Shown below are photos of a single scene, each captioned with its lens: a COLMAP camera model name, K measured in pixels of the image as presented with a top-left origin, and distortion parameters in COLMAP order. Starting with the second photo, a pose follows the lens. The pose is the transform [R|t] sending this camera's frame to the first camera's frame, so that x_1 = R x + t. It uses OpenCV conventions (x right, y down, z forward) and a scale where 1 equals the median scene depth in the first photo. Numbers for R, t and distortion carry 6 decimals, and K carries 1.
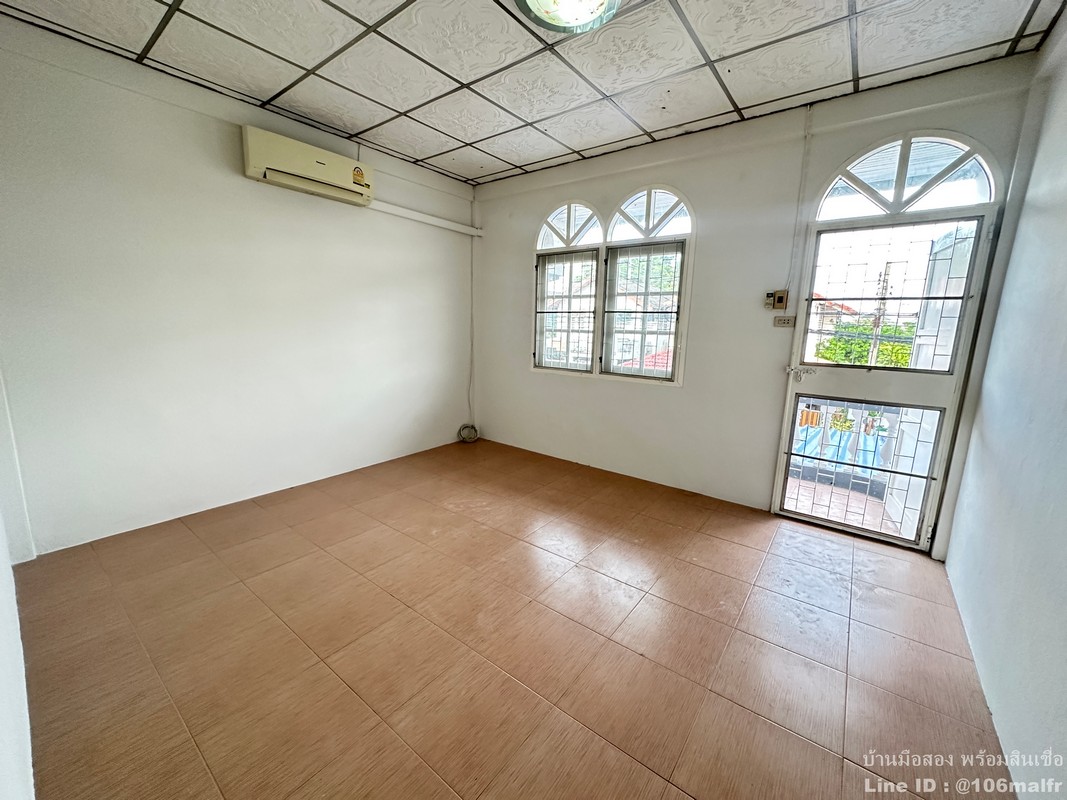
lens RADIAL K [[431.9, 0, 540.5], [0, 431.9, 403.7], [0, 0, 1]] dist [-0.000044, -0.000342]
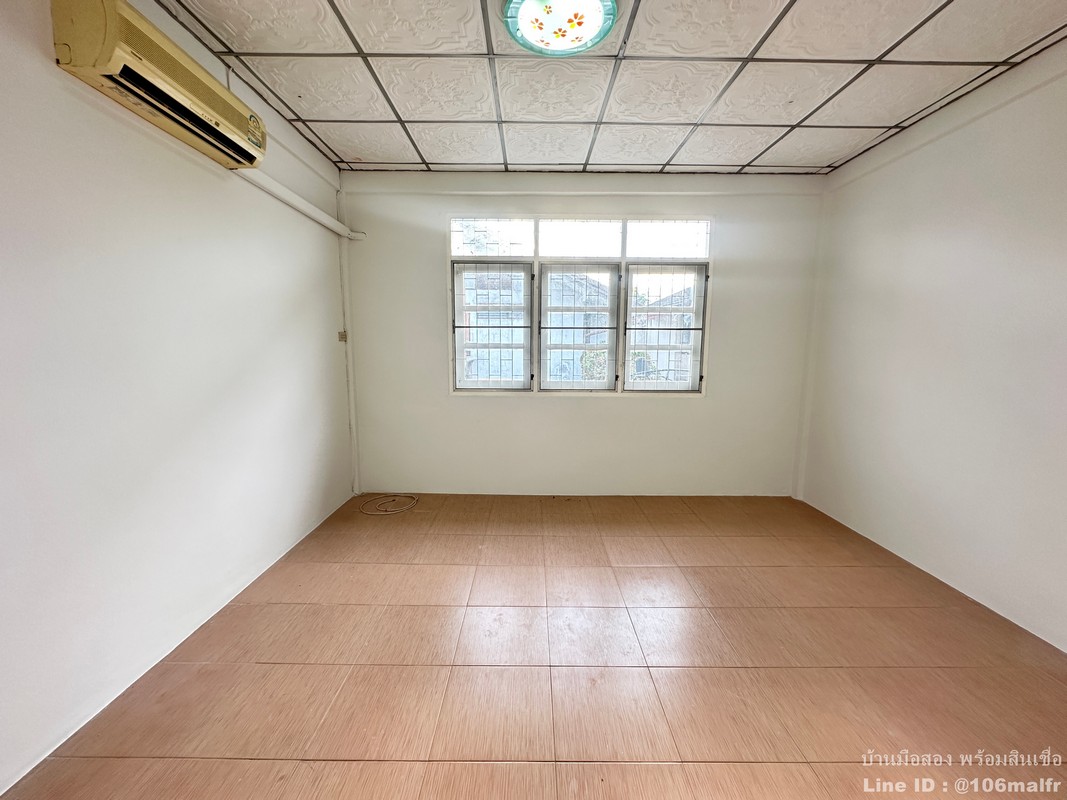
lens RADIAL K [[410.6, 0, 531.1], [0, 410.6, 330.5], [0, 0, 1]] dist [-0.000574, -0.000047]
pose [[0.793656, -0.001898, 0.608363, -0.393614], [0.119075, 0.981138, -0.152281, -0.067407], [-0.596599, 0.193300, 0.778912, 0.302784]]
